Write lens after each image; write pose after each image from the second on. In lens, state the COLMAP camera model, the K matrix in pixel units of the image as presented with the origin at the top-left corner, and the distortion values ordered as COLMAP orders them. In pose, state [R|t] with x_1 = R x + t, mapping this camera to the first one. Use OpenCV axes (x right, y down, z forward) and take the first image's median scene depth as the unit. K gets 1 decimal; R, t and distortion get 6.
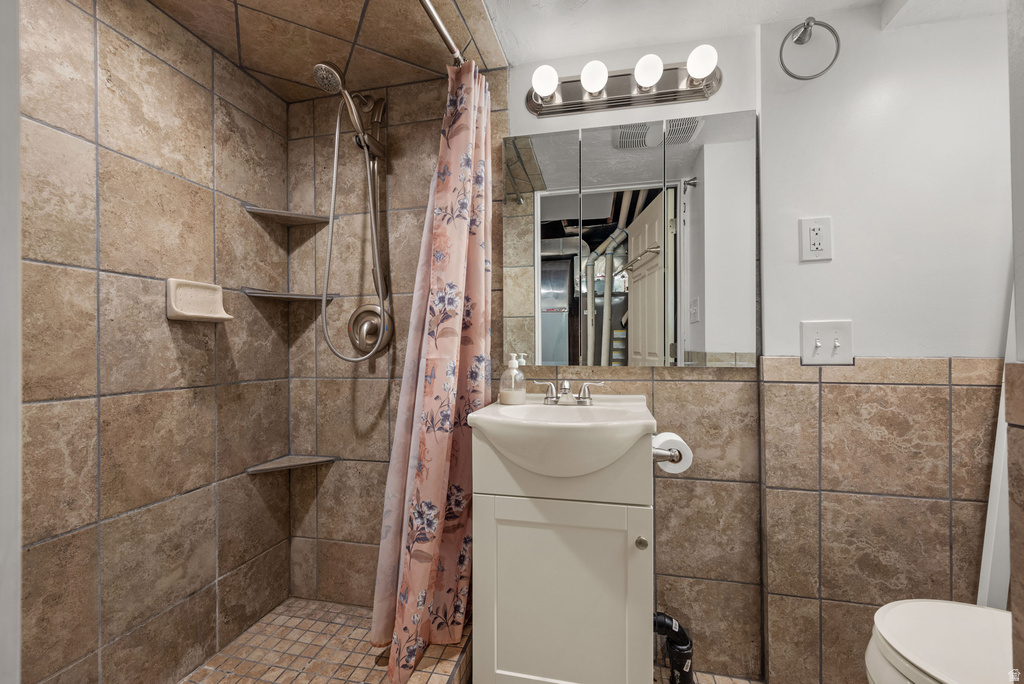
lens RADIAL K [[414.8, 0, 512.1], [0, 414.8, 344.7], [0, 0, 1]] dist [-0.006909, 0.000140]
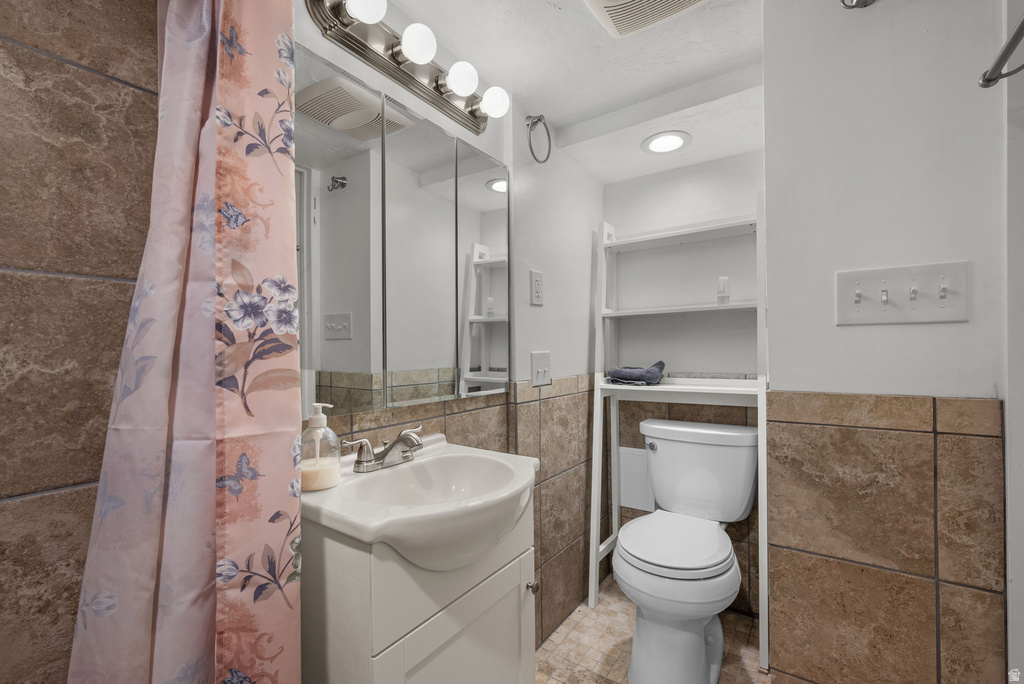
lens RADIAL K [[442.4, 0, 510.7], [0, 442.4, 346.1], [0, 0, 1]] dist [-0.000314, -0.000096]
pose [[0.363135, 0.002928, 0.931732, -0.553371], [-0.005565, 0.999984, -0.000974, -0.070762], [-0.931720, -0.004831, 0.363145, 0.550220]]
